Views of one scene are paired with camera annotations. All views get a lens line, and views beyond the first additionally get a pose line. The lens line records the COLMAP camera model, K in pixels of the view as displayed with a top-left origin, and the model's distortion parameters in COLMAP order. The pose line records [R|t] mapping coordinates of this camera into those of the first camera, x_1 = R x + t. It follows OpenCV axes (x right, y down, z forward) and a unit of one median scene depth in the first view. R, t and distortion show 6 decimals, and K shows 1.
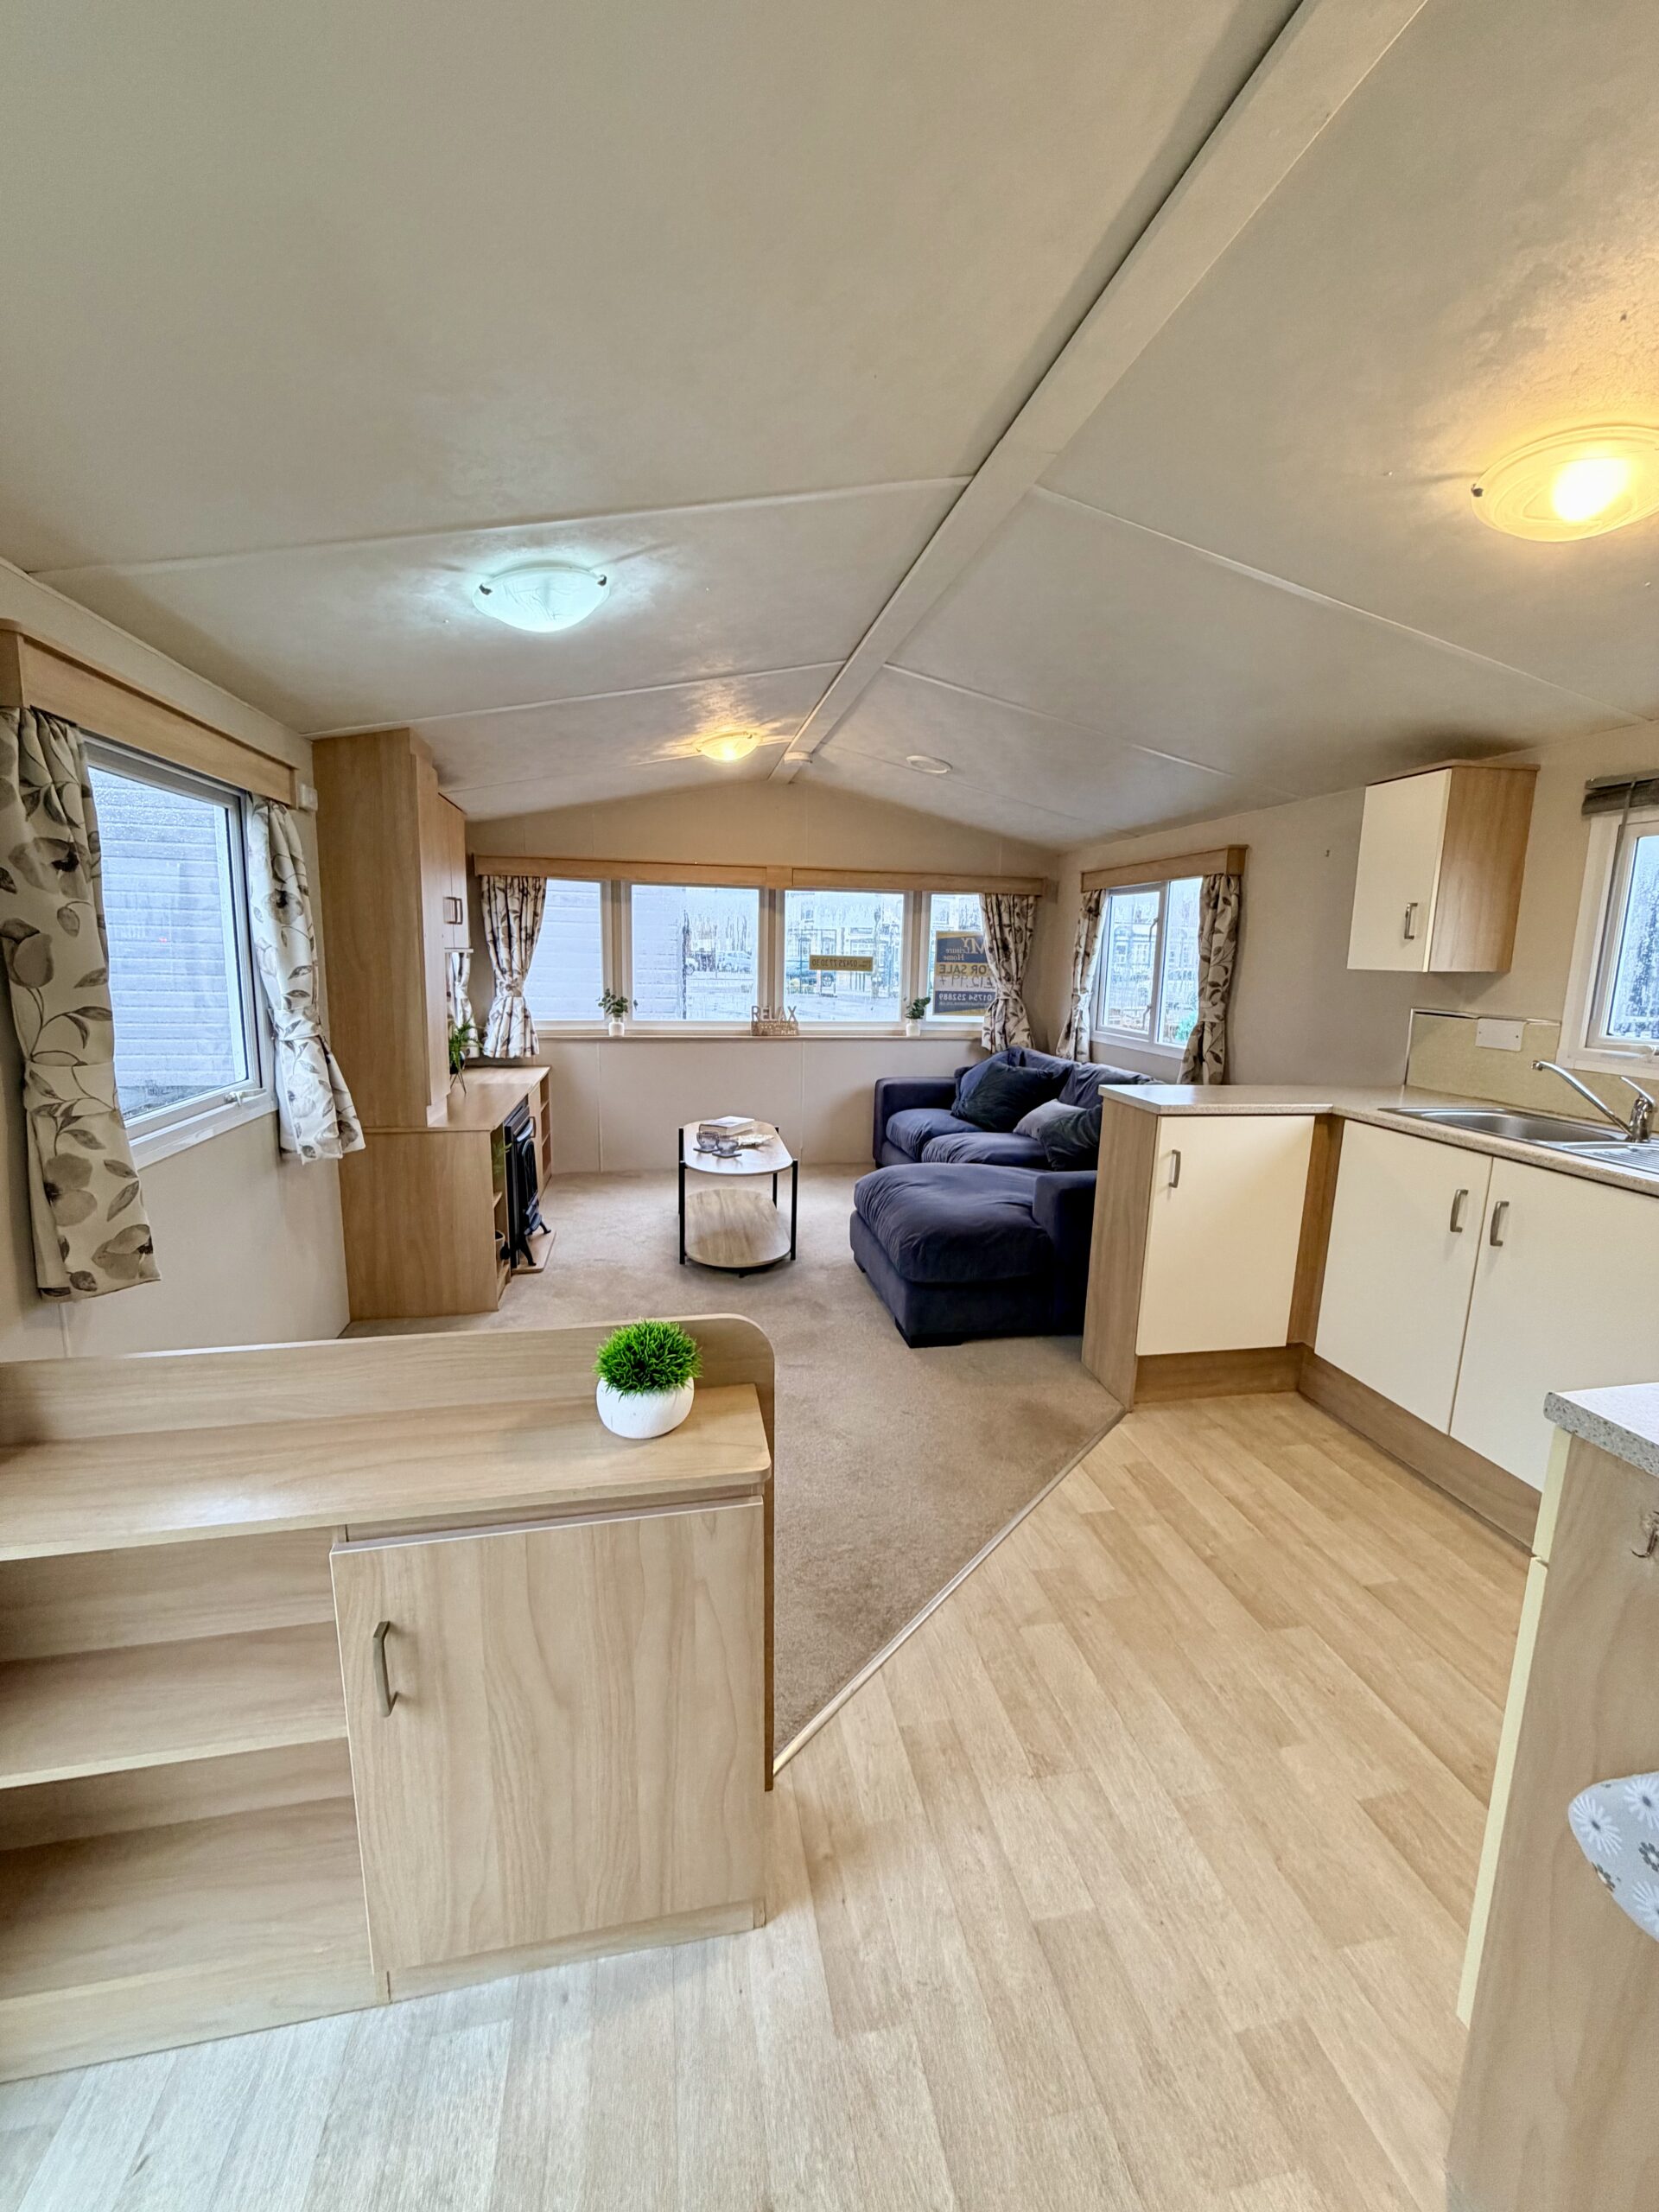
lens RADIAL K [[880.3, 0, 832.0], [0, 880.3, 1096.2], [0, 0, 1]] dist [0.000521, -0.000046]
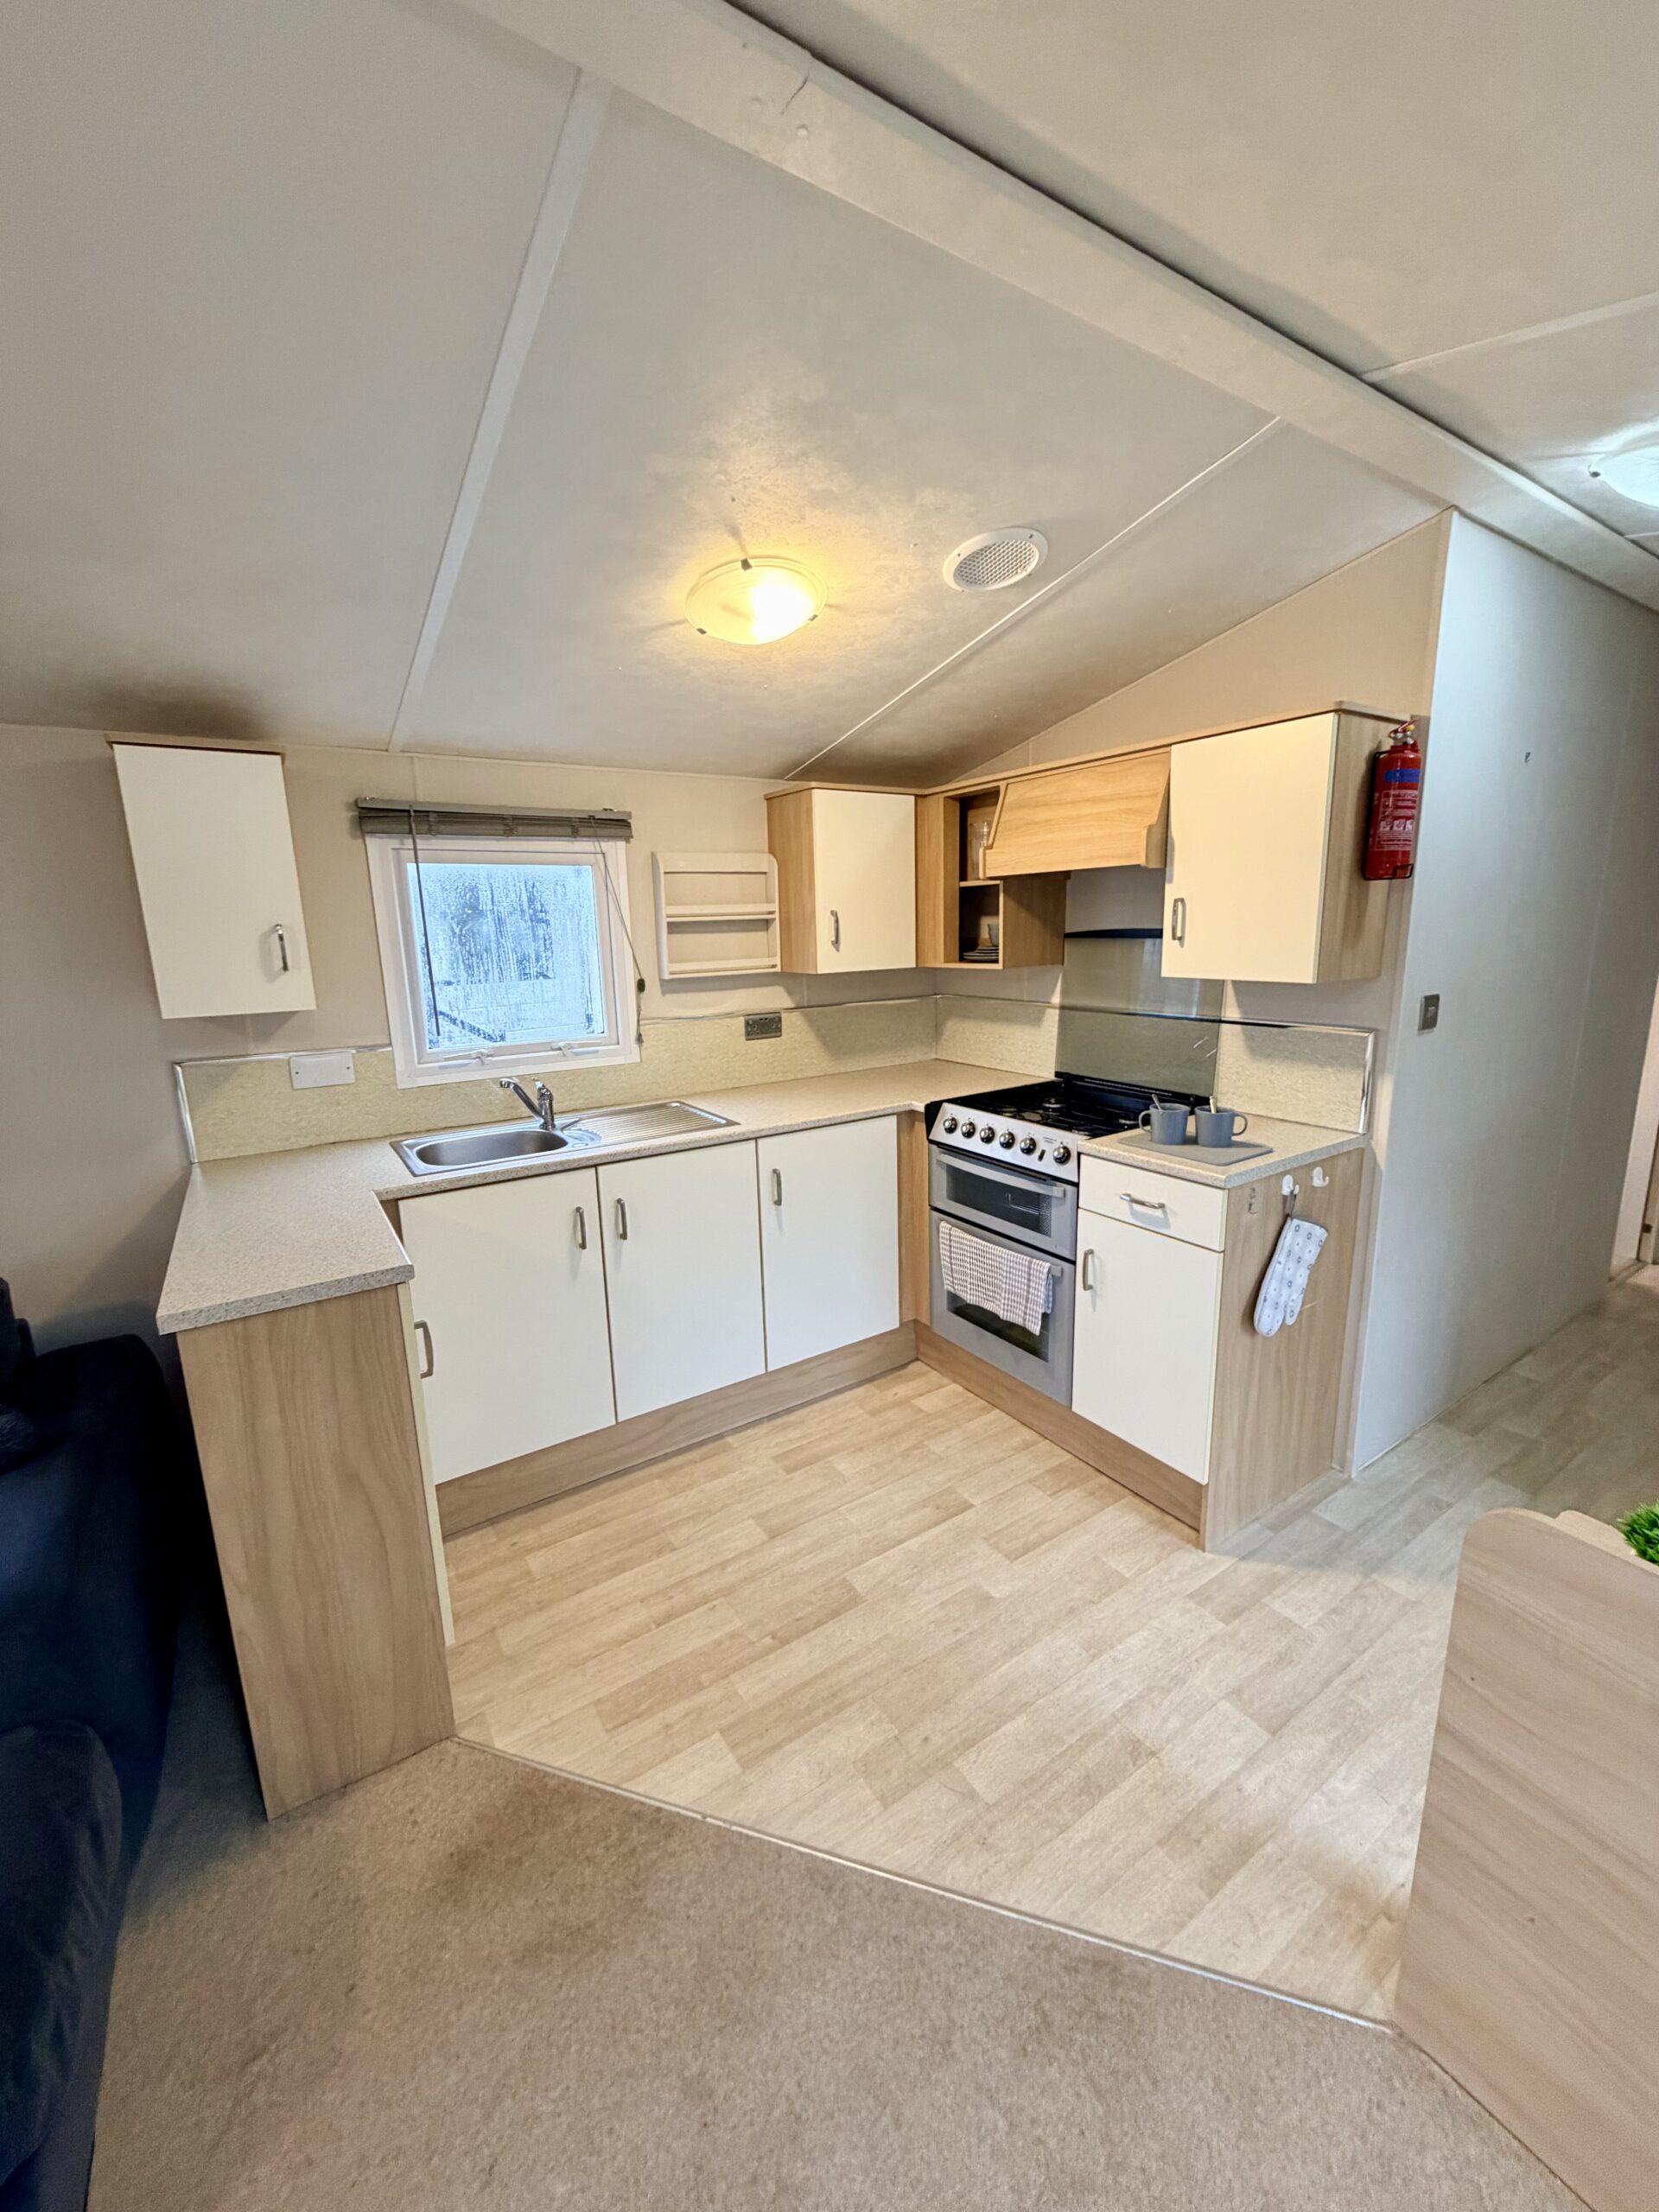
lens RADIAL K [[880.3, 0, 828.5], [0, 880.3, 1095.3], [0, 0, 1]] dist [0.000521, -0.000046]
pose [[-0.377044, -0.192328, 0.906006, -0.182280], [0.168565, 0.947616, 0.271311, -0.149190], [-0.910727, 0.255017, -0.324873, 0.616254]]
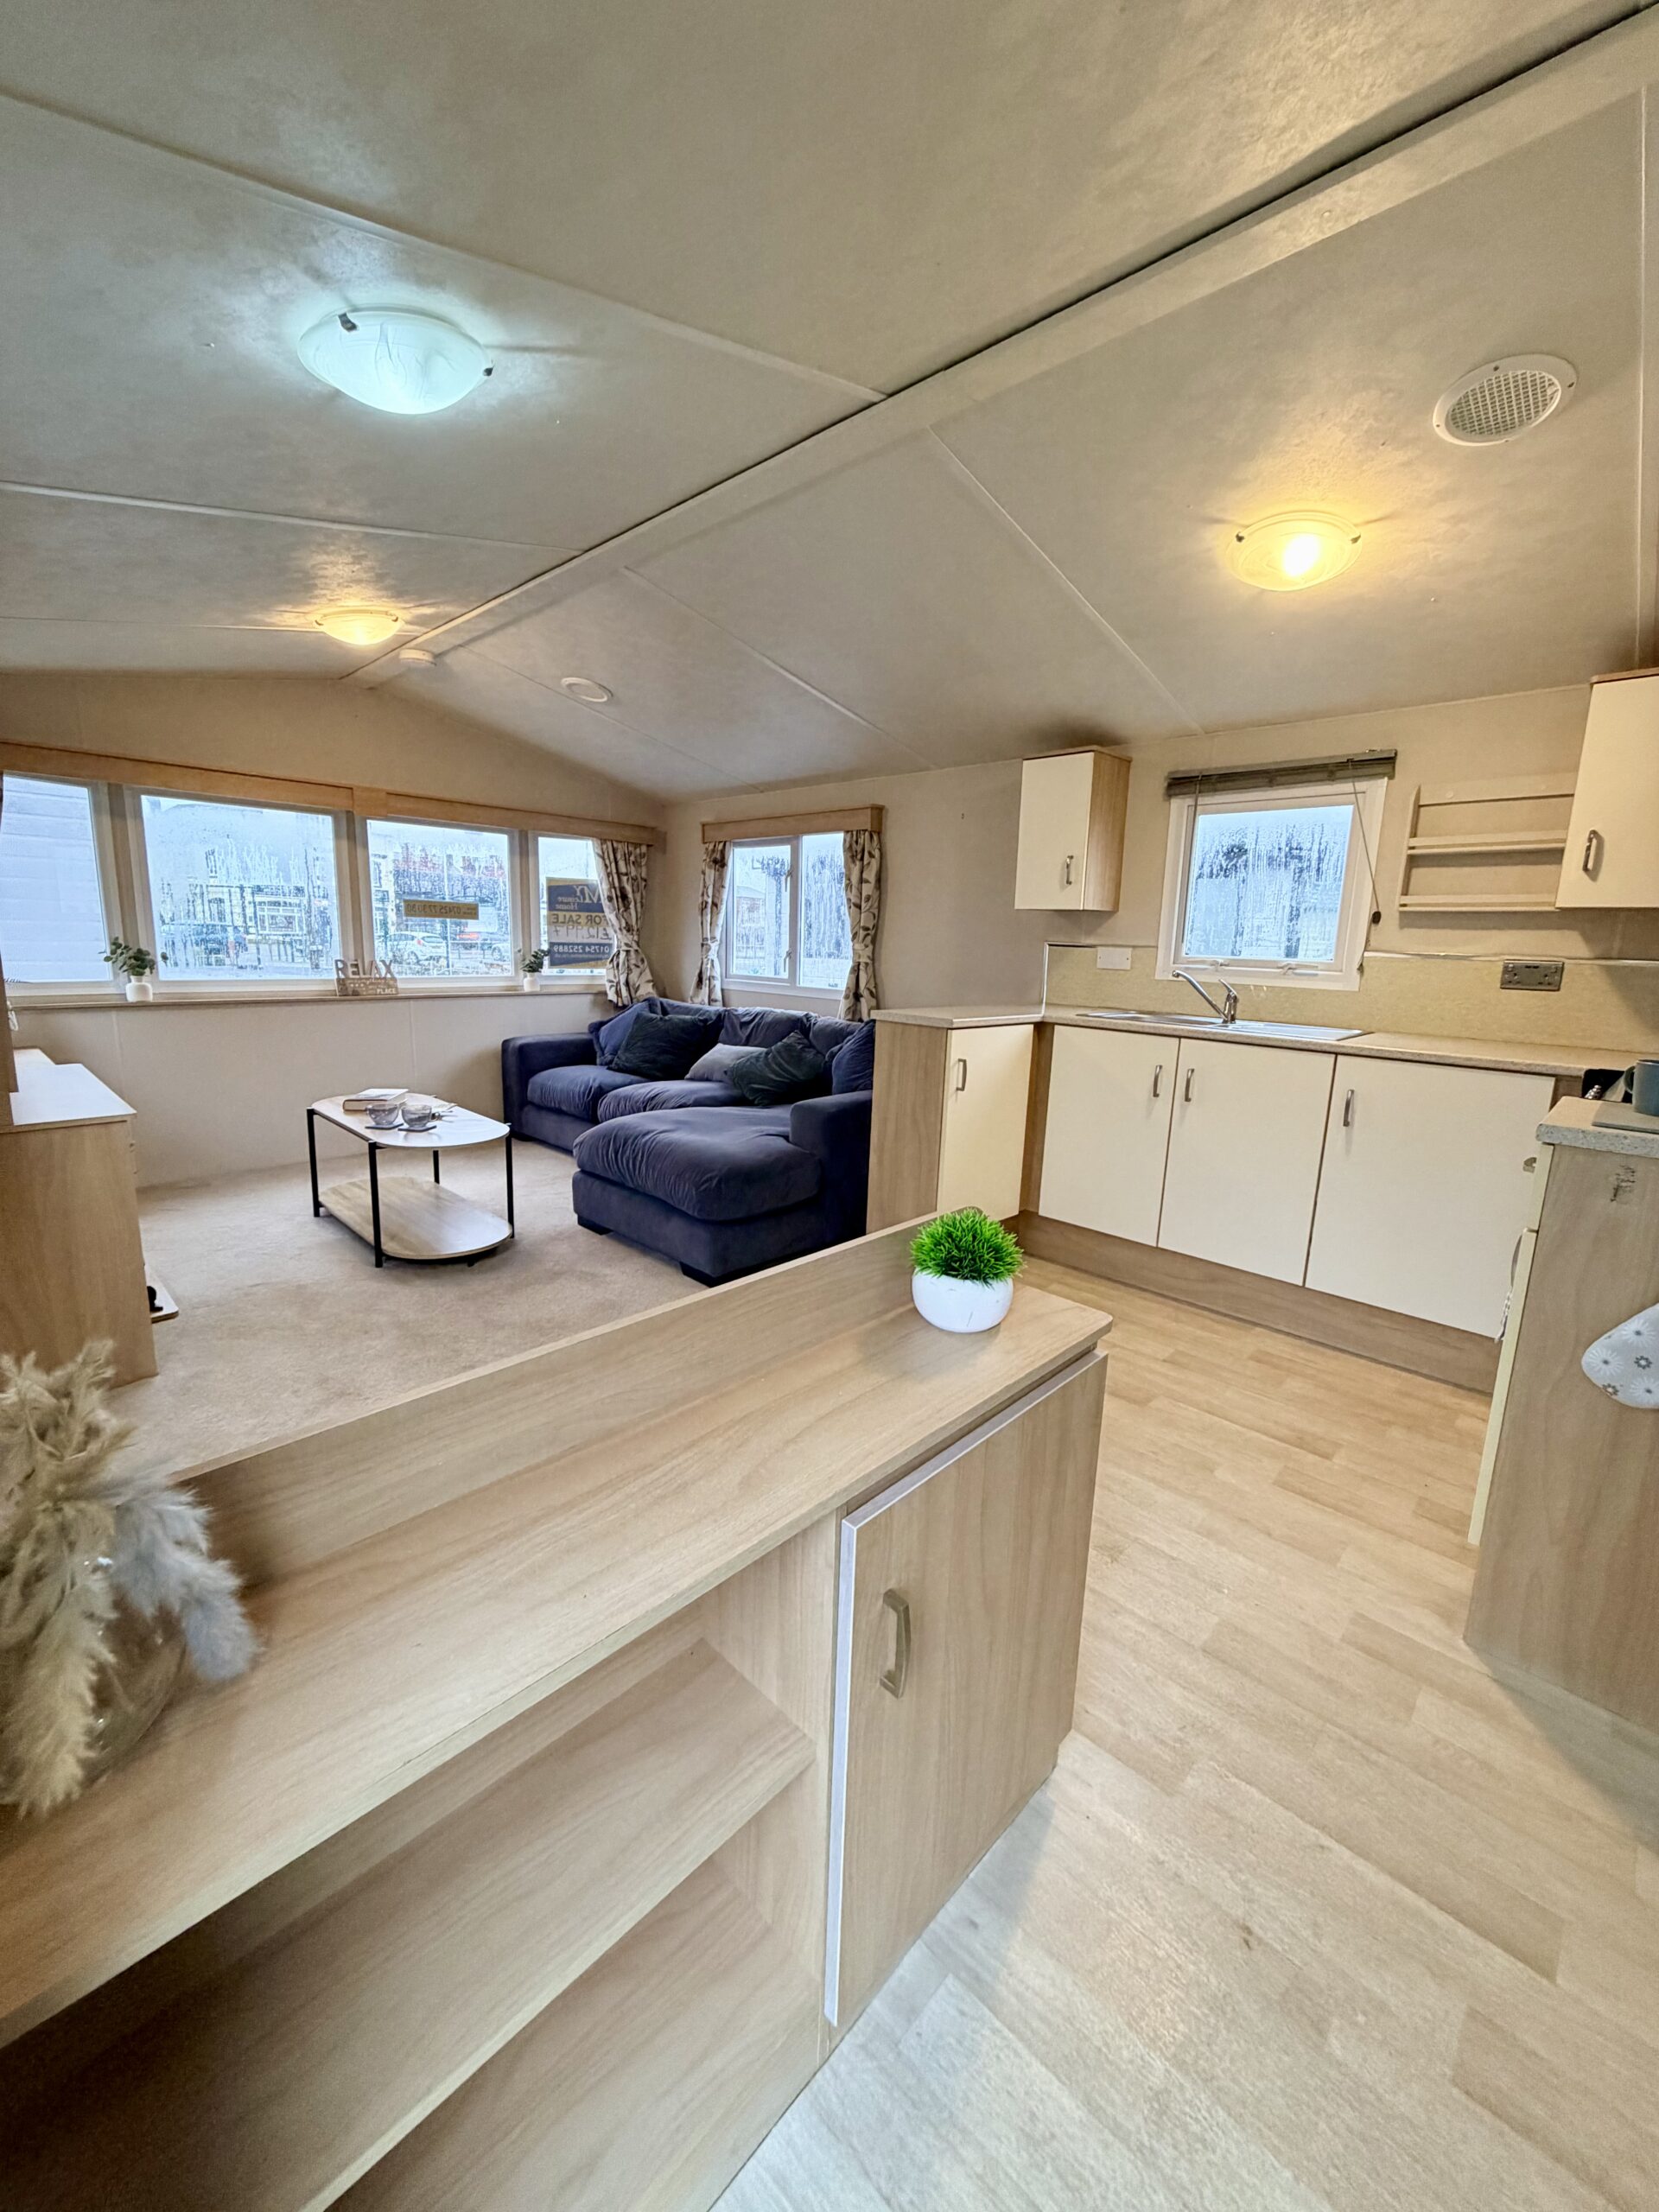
lens RADIAL K [[880.3, 0, 834.2], [0, 880.3, 1096.7], [0, 0, 1]] dist [0.000521, -0.000046]
pose [[0.821274, -0.098821, 0.561911, -0.277392], [0.080228, 0.995102, 0.057746, 0.021364], [-0.564865, -0.002344, 0.825180, 0.095809]]
